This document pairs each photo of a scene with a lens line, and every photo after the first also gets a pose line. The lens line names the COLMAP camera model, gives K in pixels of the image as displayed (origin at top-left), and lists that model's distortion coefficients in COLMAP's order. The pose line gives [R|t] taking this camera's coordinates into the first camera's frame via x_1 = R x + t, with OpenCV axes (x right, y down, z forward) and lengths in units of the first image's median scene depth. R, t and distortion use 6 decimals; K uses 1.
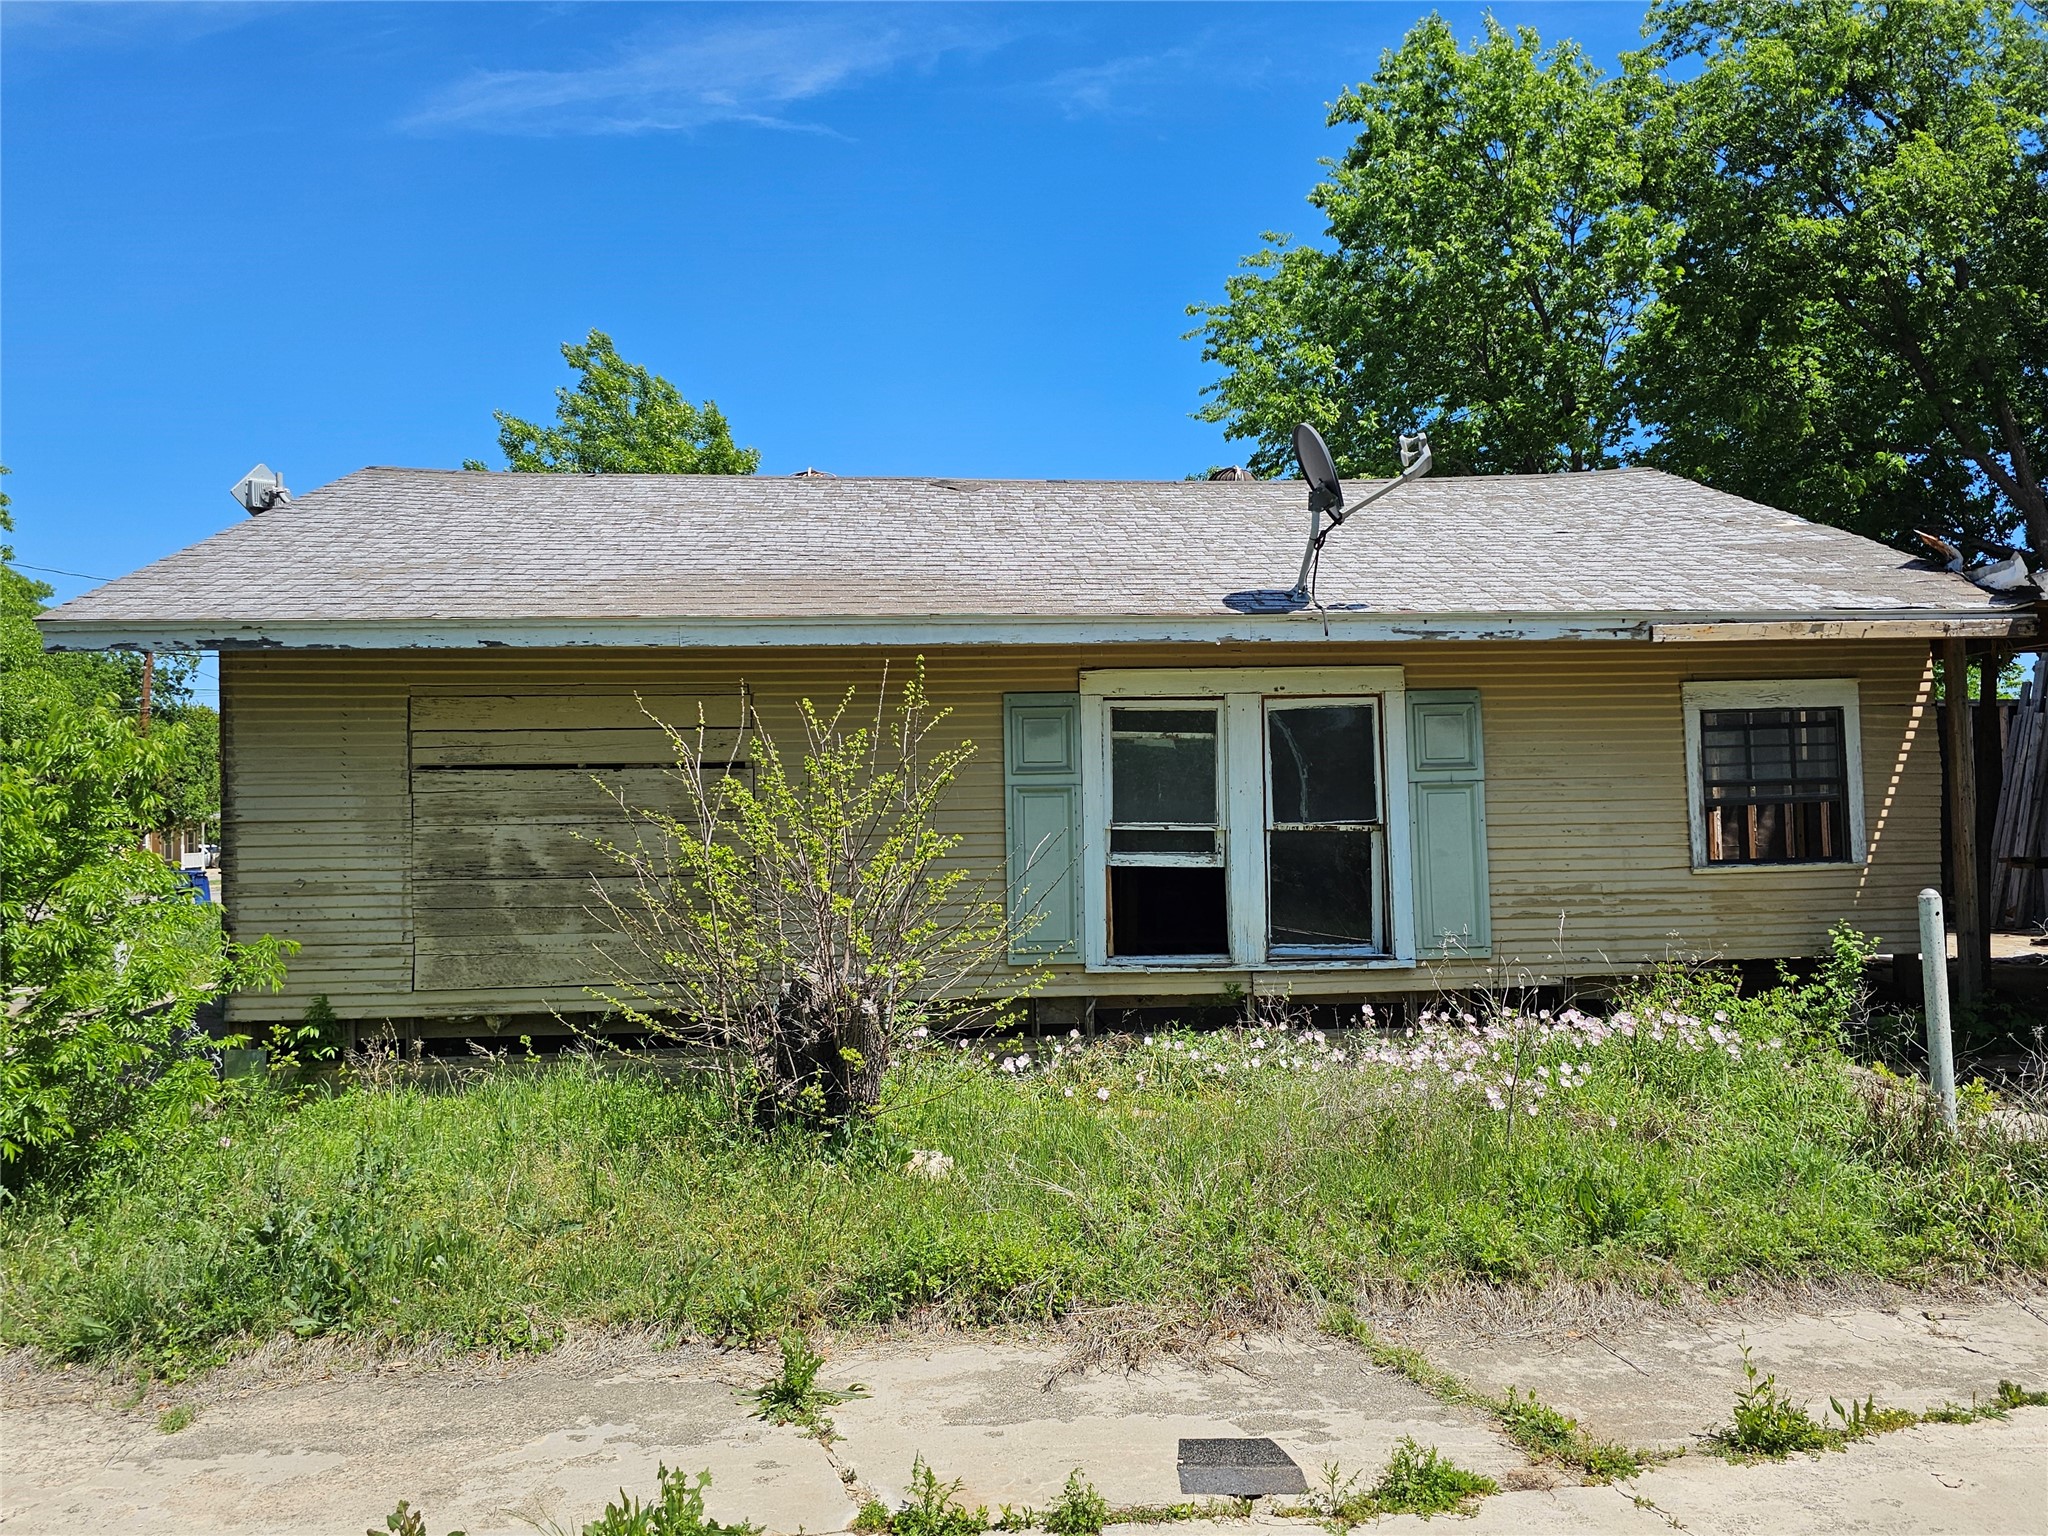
lens RADIAL K [[1486.2, 0, 1019.2], [0, 1486.2, 769.9], [0, 0, 1]] dist [0.064279, -0.061562]
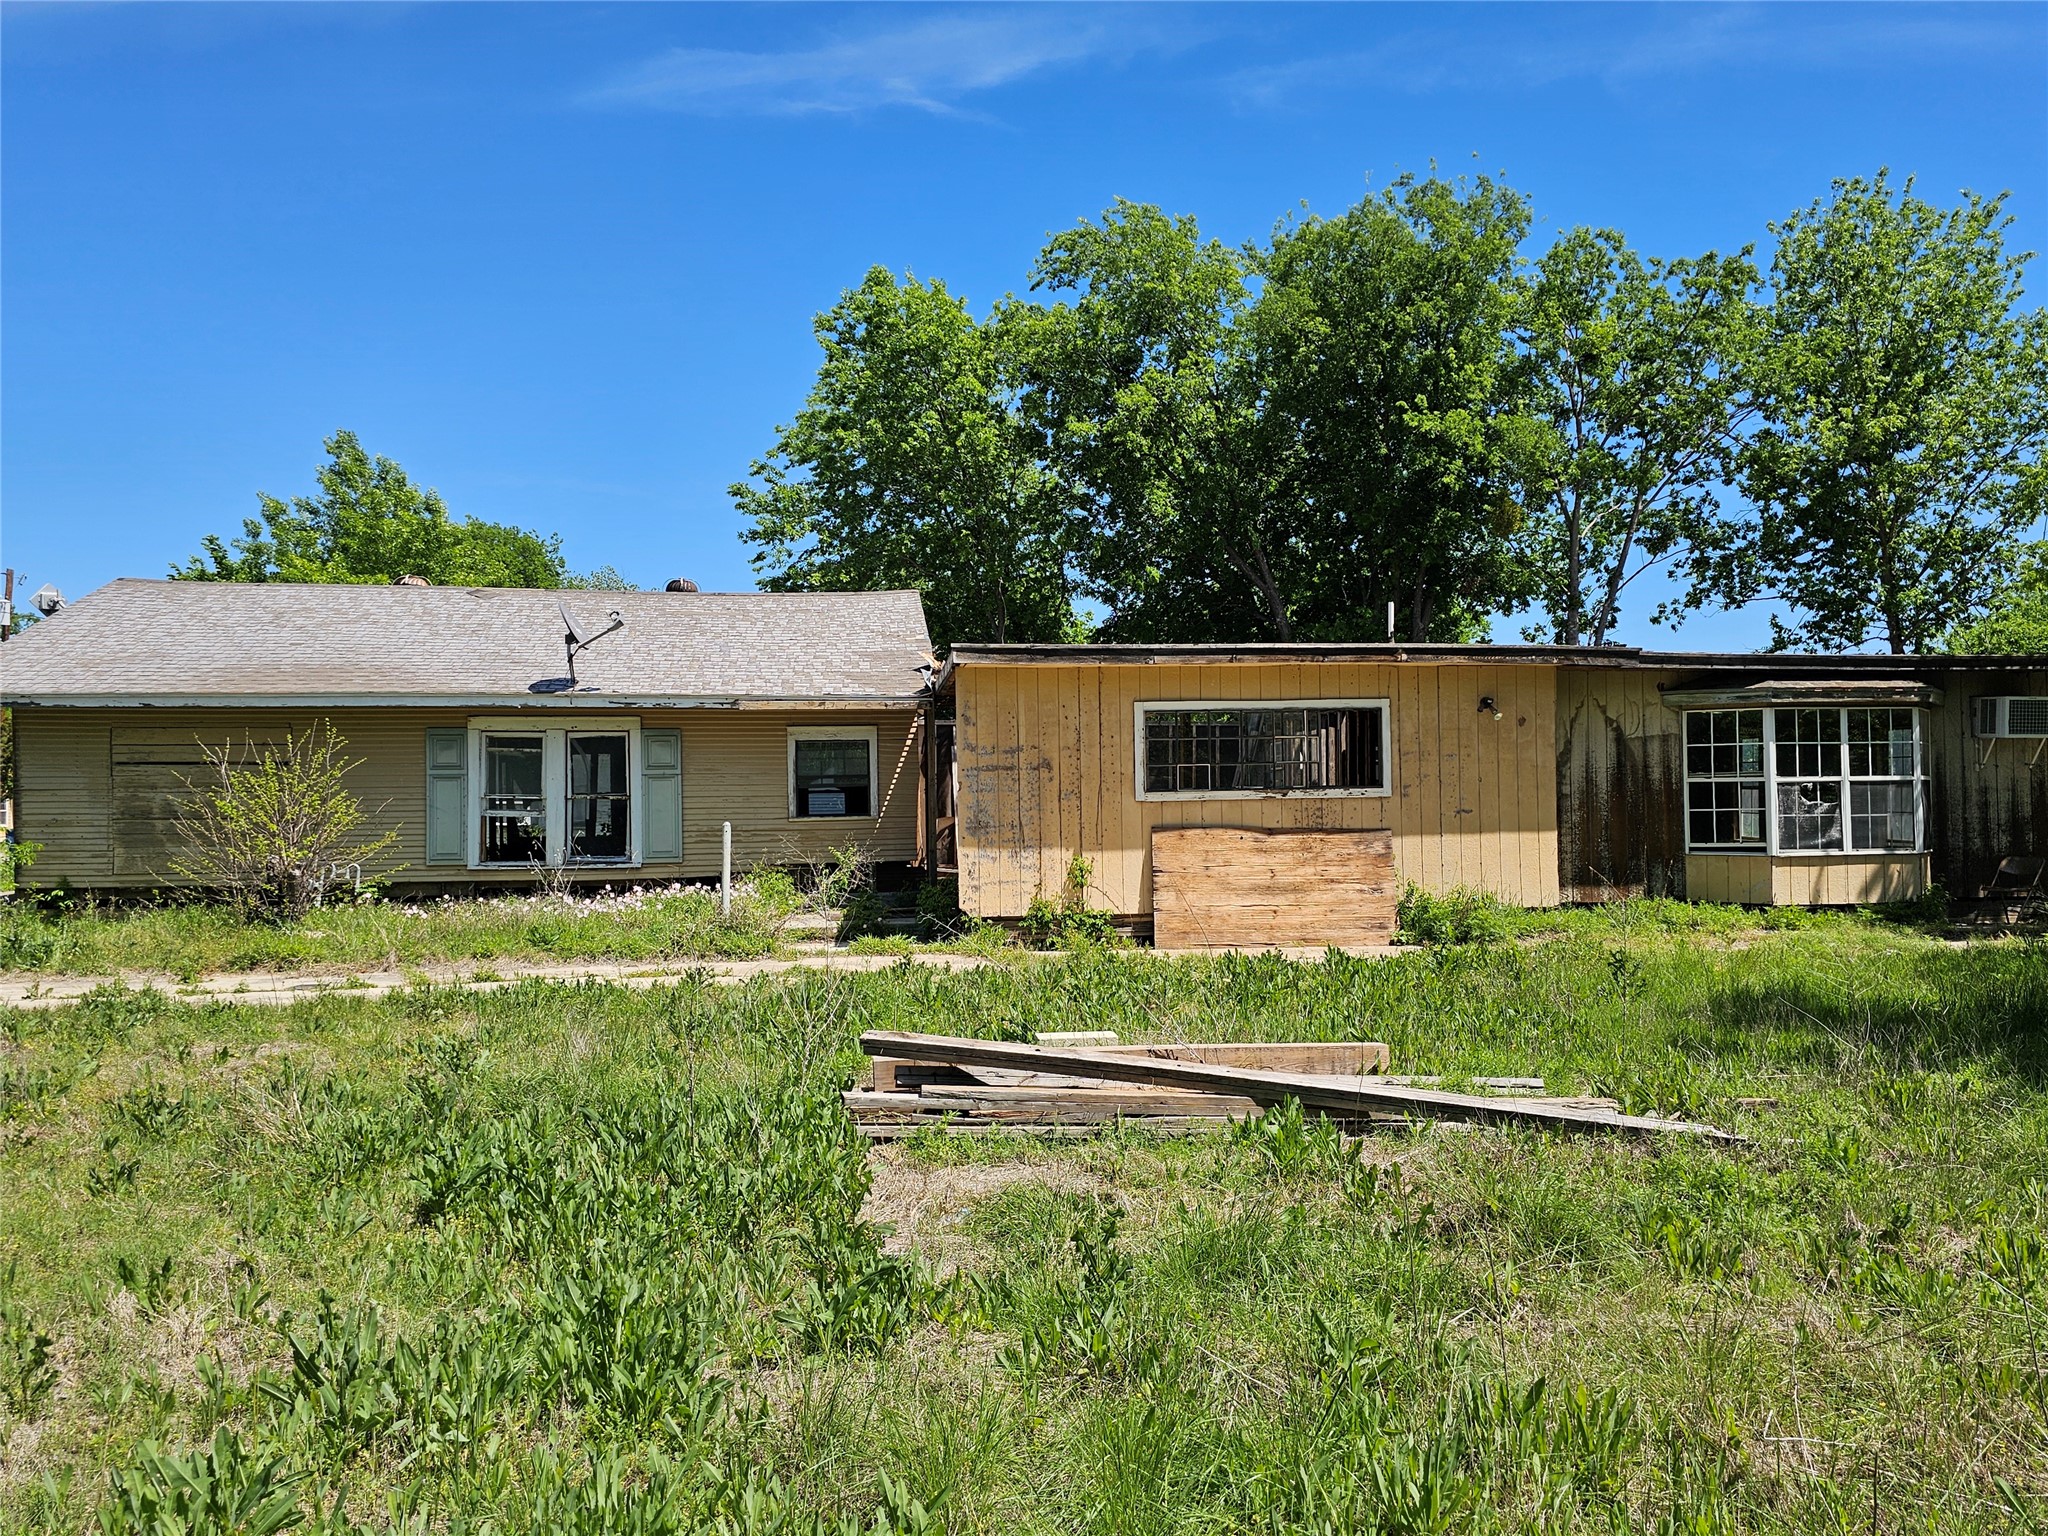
lens RADIAL K [[1486.2, 0, 1021.2], [0, 1486.2, 773.9], [0, 0, 1]] dist [0.064279, -0.061562]
pose [[0.997877, 0.009777, 0.064395, 0.640471], [-0.010966, 0.999776, 0.018127, -0.035290], [-0.064204, -0.018794, 0.997760, -1.029747]]
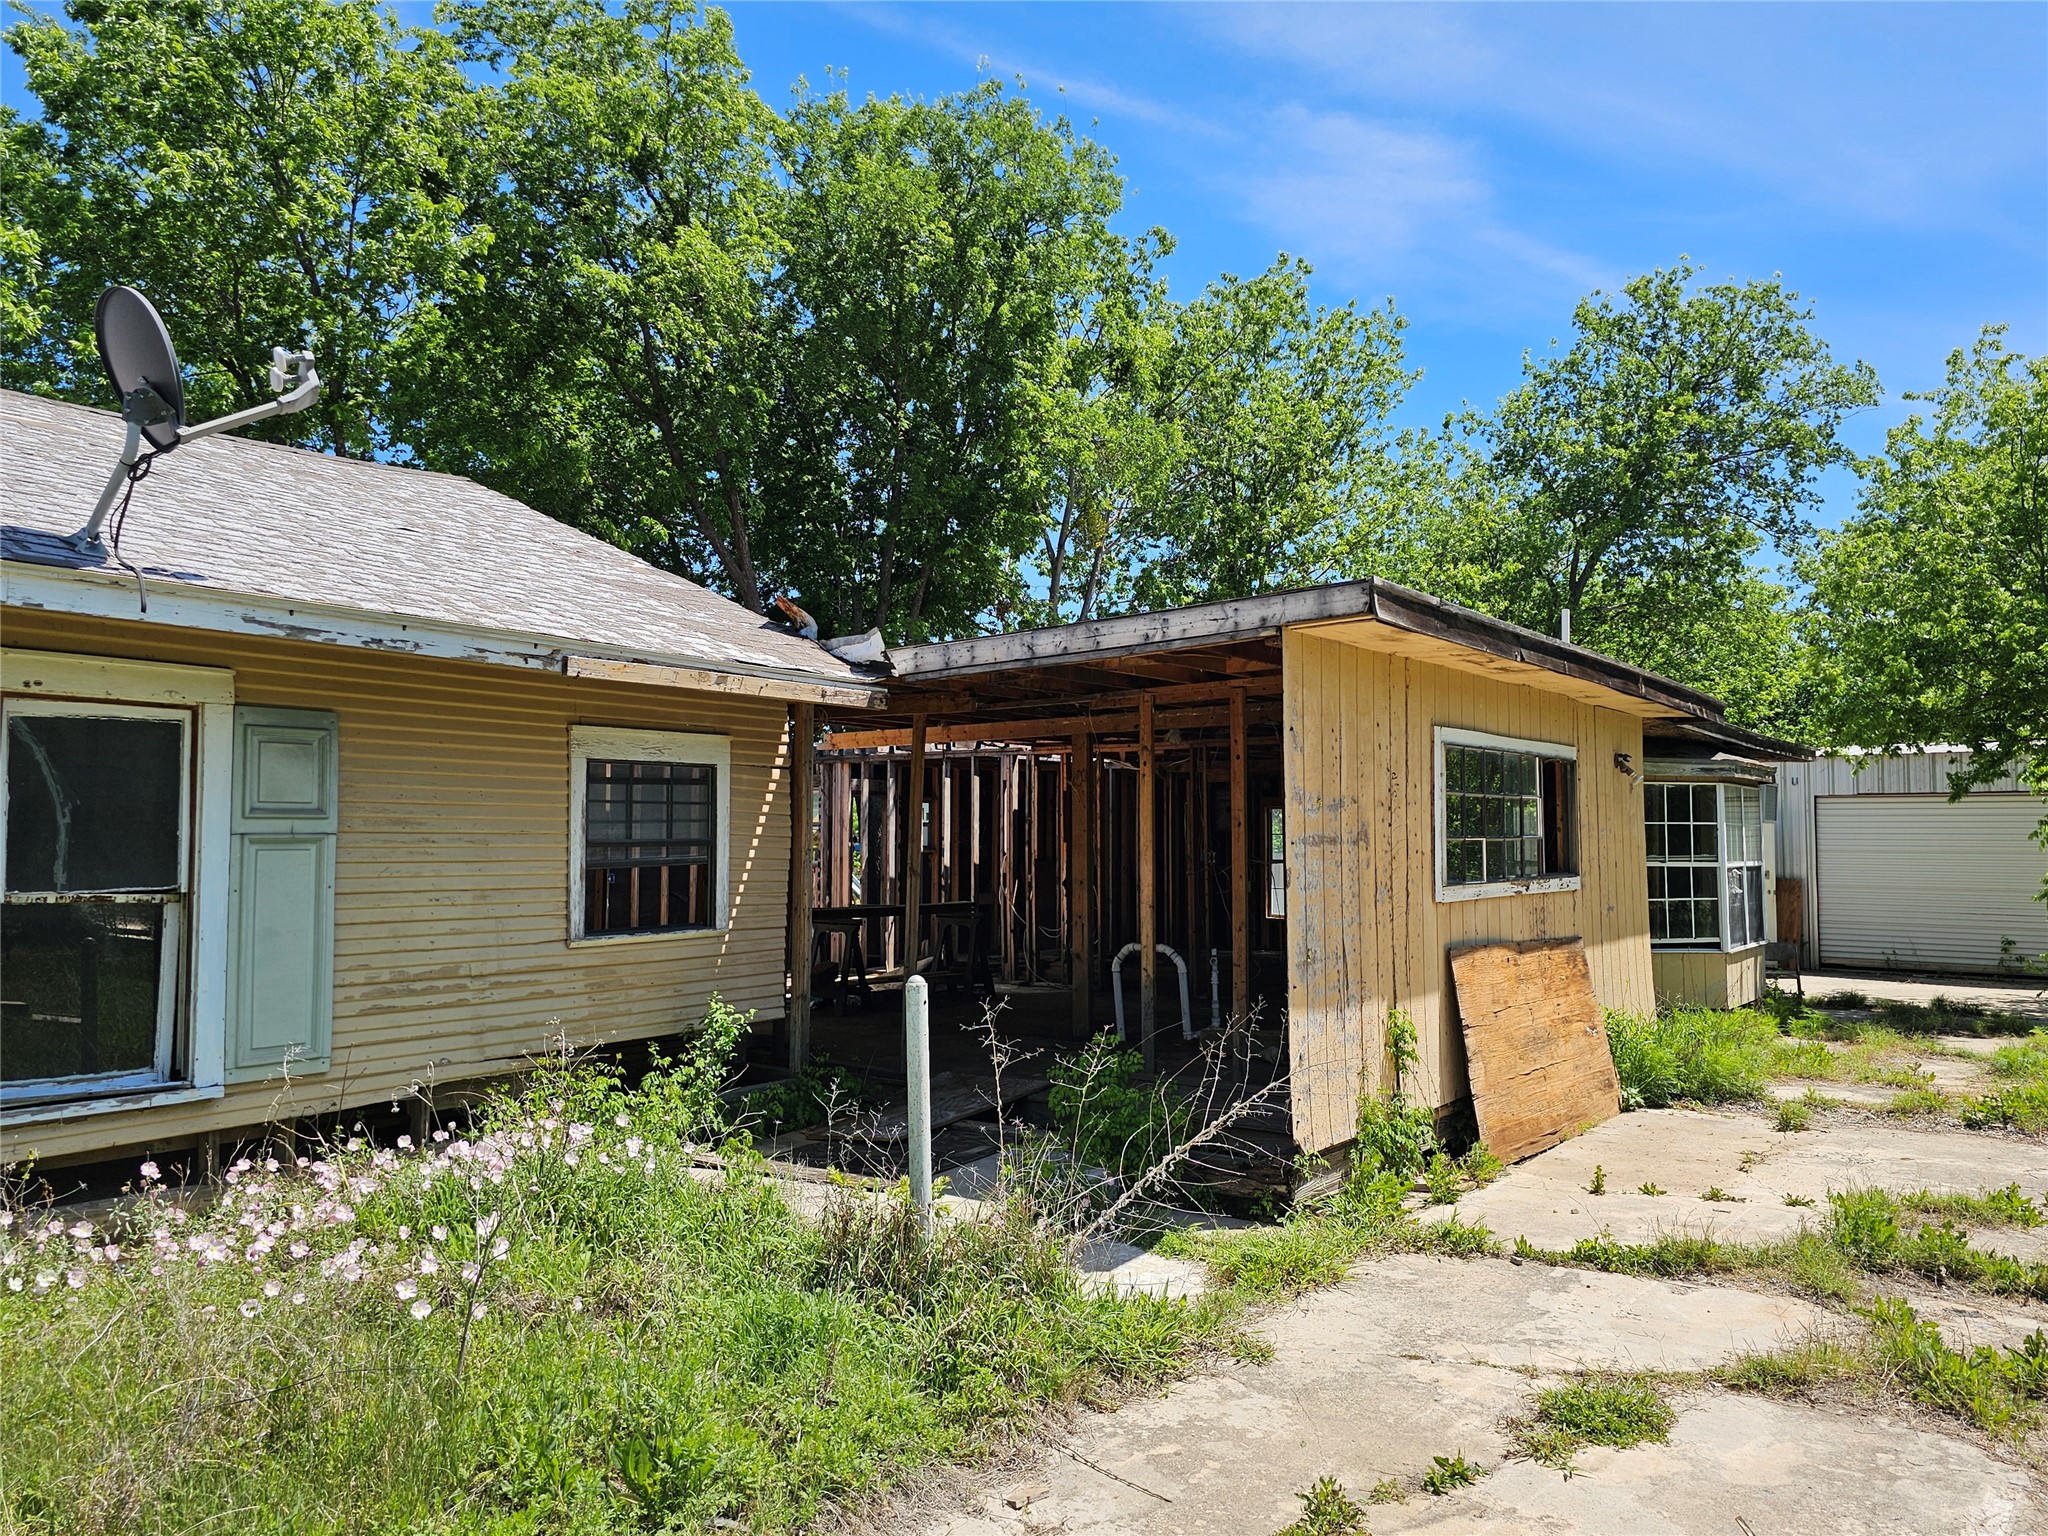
lens RADIAL K [[1486.2, 0, 1027.9], [0, 1486.2, 756.3], [0, 0, 1]] dist [0.064279, -0.061562]
pose [[0.657173, 0.066037, 0.750841, -0.030495], [-0.043011, 0.997817, -0.050113, -0.008903], [-0.752511, 0.000639, 0.658579, 0.241100]]
